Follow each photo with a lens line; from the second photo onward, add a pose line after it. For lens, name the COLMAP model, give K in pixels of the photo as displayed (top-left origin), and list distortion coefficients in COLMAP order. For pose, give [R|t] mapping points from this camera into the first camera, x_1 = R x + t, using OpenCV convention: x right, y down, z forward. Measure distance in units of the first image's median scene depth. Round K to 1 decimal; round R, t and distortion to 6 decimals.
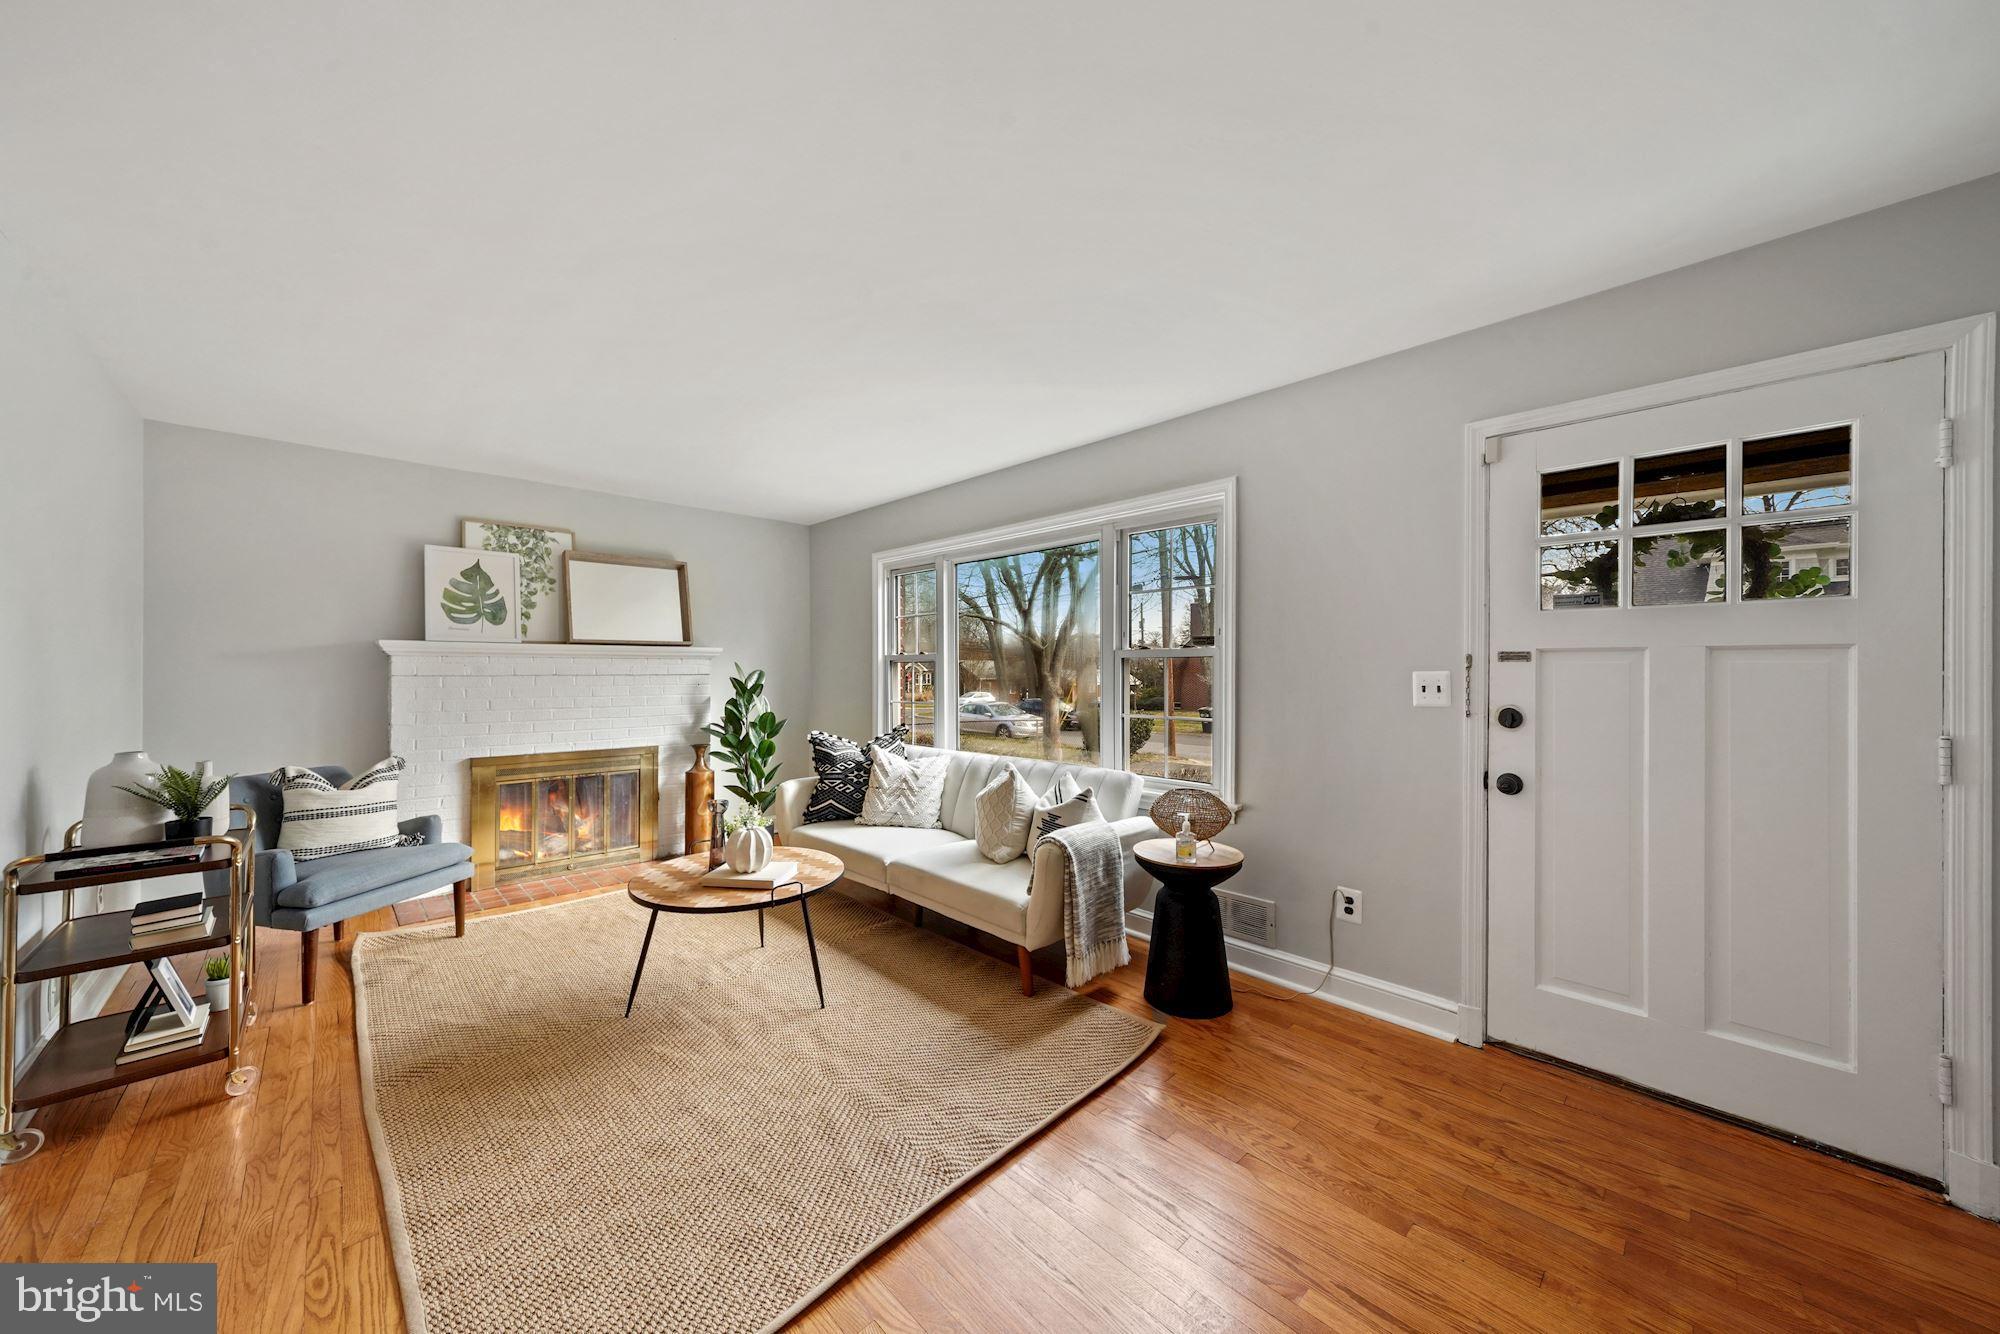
lens RADIAL K [[687.8, 0, 1000.0], [0, 687.8, 667.0], [0, 0, 1]] dist [-0.001658, -0.000279]
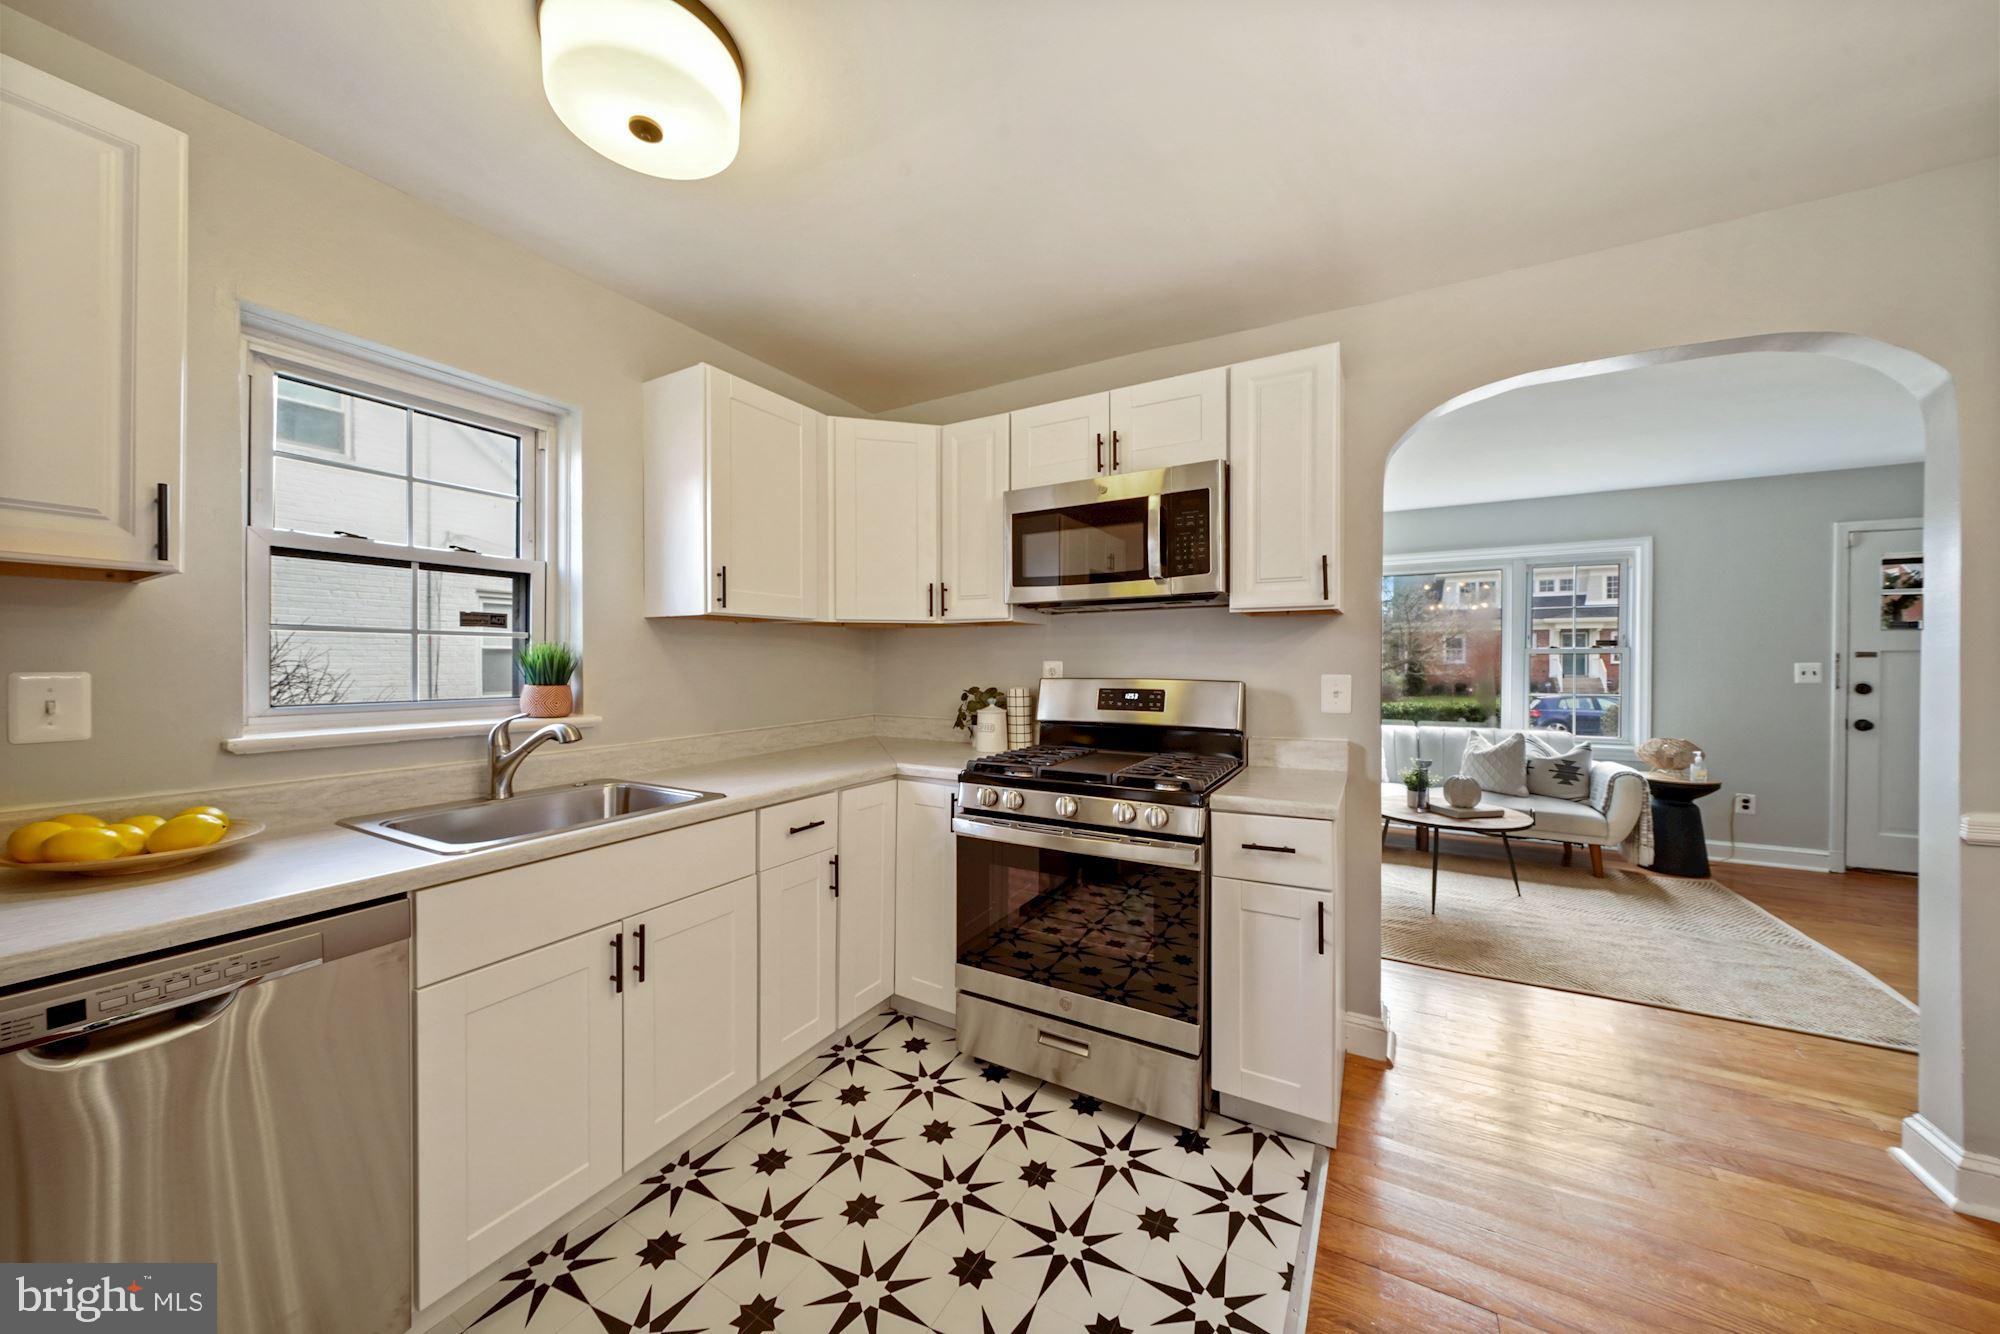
lens RADIAL K [[687.8, 0, 1000.0], [0, 687.8, 667.0], [0, 0, 1]] dist [-0.001658, -0.000279]
pose [[0.962765, -0.001711, 0.270333, -1.843478], [-0.000155, 0.999976, 0.006882, 0.004821], [-0.270339, -0.006668, 0.962742, -0.117743]]
